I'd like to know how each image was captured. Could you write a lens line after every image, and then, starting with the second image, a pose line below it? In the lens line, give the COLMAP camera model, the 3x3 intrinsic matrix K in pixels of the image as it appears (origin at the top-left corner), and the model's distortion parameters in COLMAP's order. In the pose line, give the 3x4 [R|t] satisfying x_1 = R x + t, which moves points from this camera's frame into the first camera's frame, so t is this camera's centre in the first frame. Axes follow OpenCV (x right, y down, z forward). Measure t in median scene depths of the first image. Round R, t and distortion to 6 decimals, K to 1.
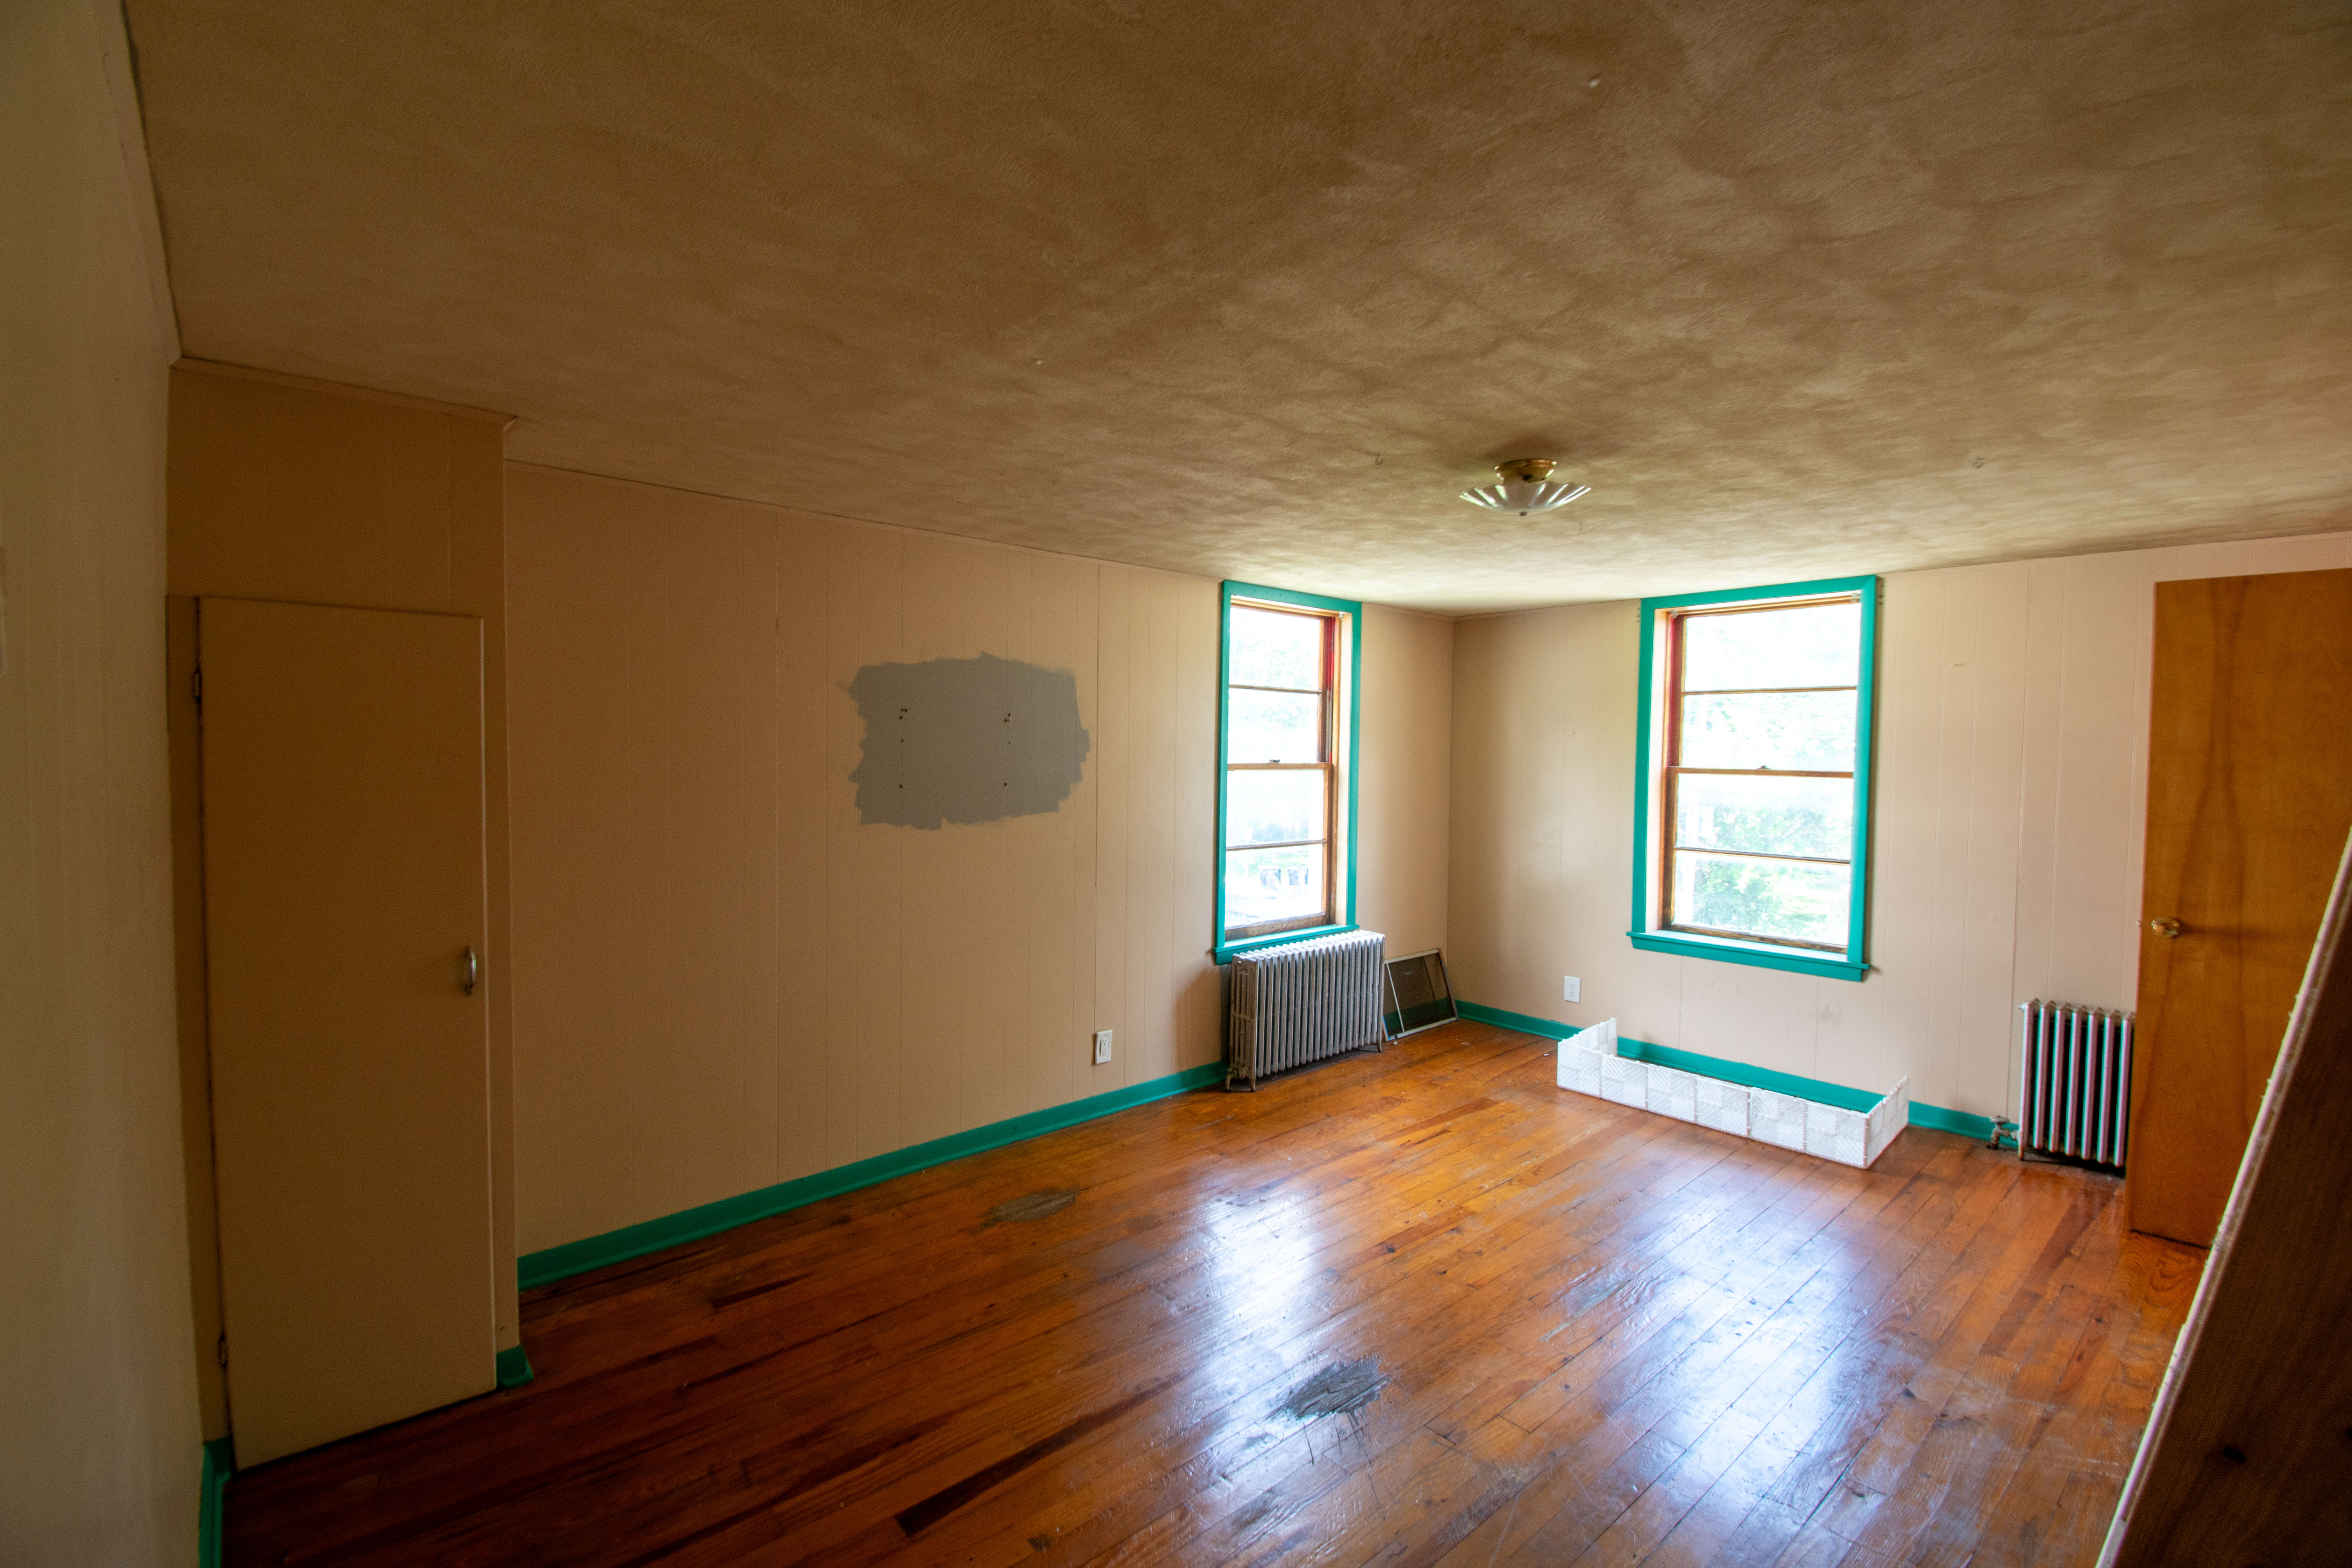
lens RADIAL K [[1034.5, 0, 1176.0], [0, 1034.5, 784.0], [0, 0, 1]] dist [0.026781, -0.036403]
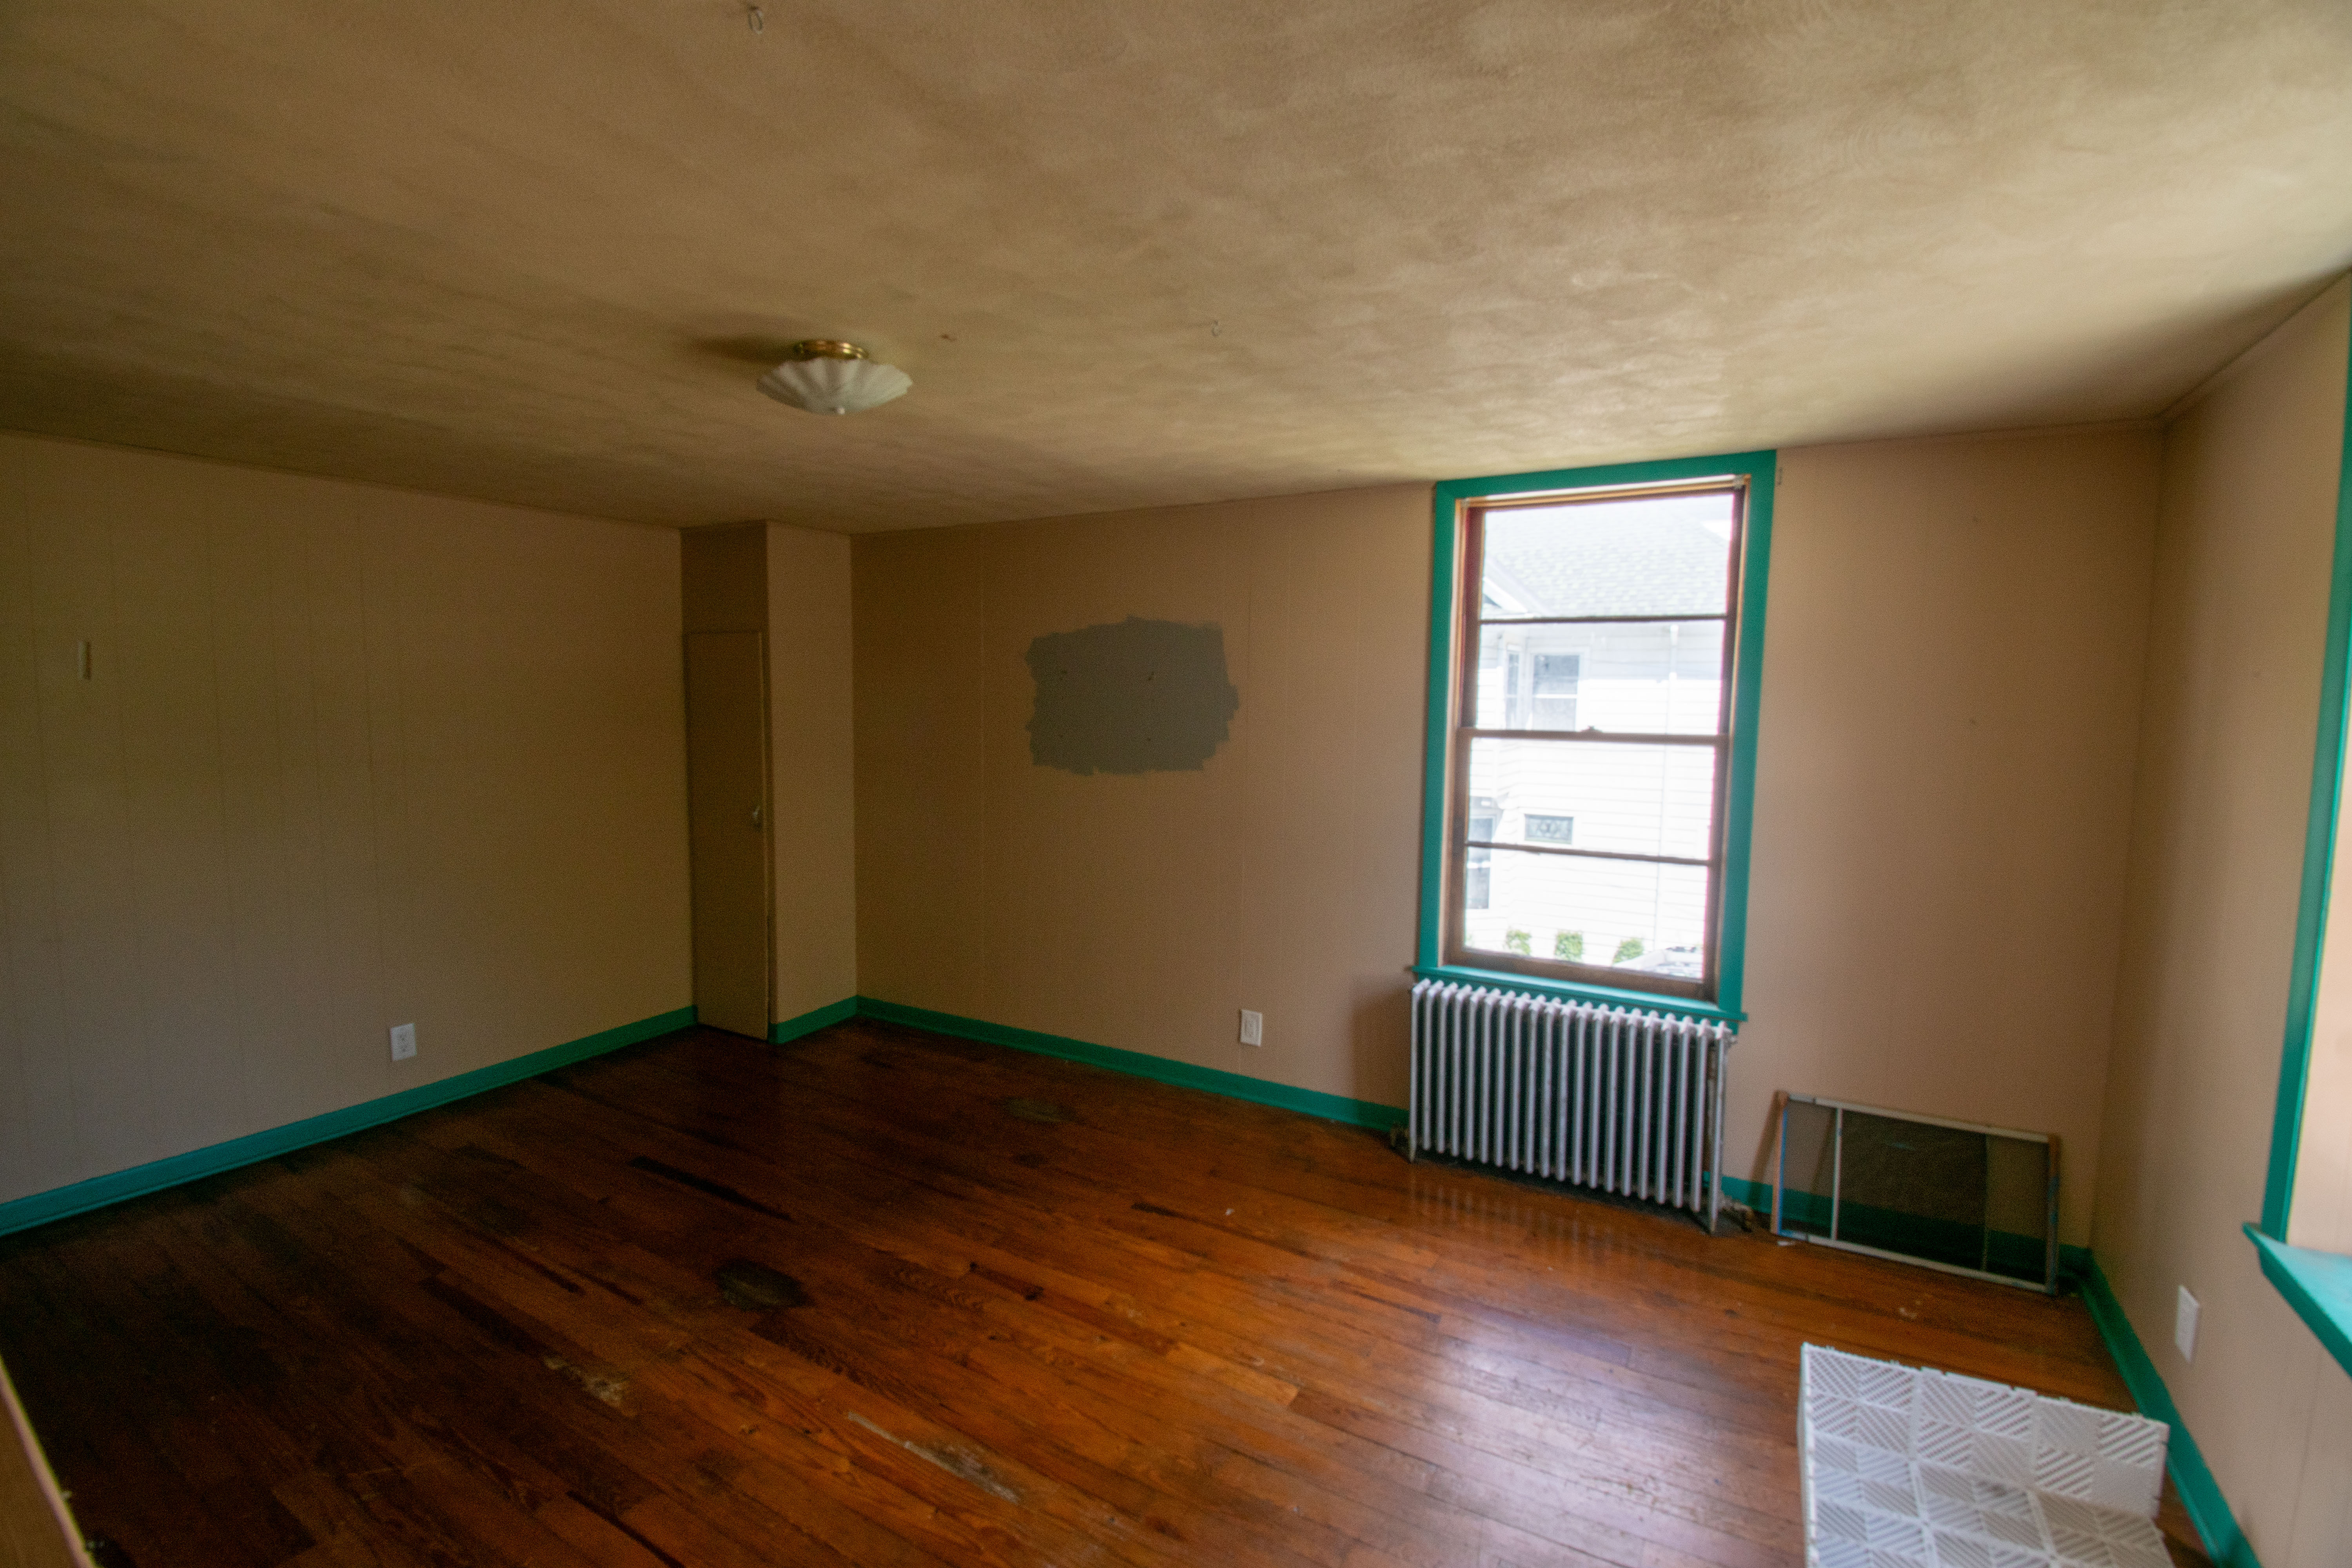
lens RADIAL K [[1034.5, 0, 1176.0], [0, 1034.5, 784.0], [0, 0, 1]] dist [0.026781, -0.036403]
pose [[0.313034, 0.075711, -0.946719, 0.861833], [-0.043777, 0.996908, 0.065249, -0.025076], [0.948732, 0.021019, 0.315381, 0.709944]]
